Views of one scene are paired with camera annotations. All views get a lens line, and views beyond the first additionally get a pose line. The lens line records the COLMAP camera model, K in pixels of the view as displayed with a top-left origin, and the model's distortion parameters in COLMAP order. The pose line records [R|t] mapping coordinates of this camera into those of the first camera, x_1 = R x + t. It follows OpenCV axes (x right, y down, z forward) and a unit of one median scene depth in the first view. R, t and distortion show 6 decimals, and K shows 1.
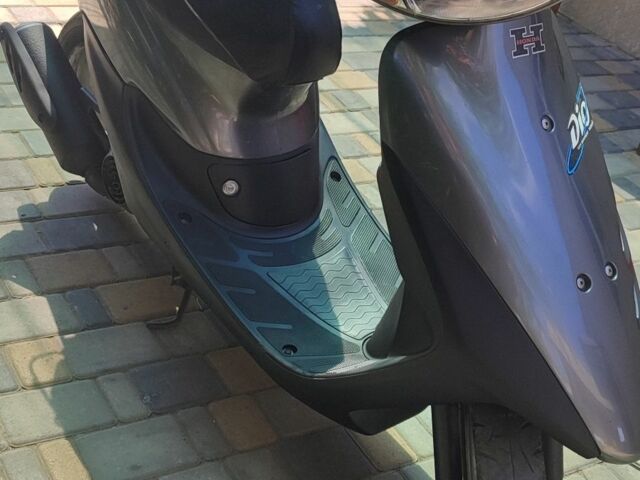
lens RADIAL K [[958.0, 0, 320.0], [0, 958.0, 240.0], [0, 0, 1]] dist [0.199126, -0.798282]
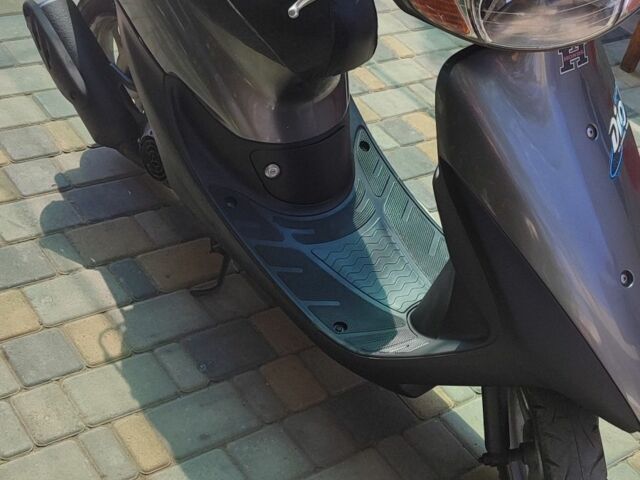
lens RADIAL K [[958.0, 0, 320.0], [0, 958.0, 240.0], [0, 0, 1]] dist [0.199126, -0.798282]
pose [[0.997033, -0.058694, 0.049808, -0.096984], [0.050274, 0.986463, 0.156090, -0.141485], [-0.058296, -0.153123, 0.986486, -0.048521]]
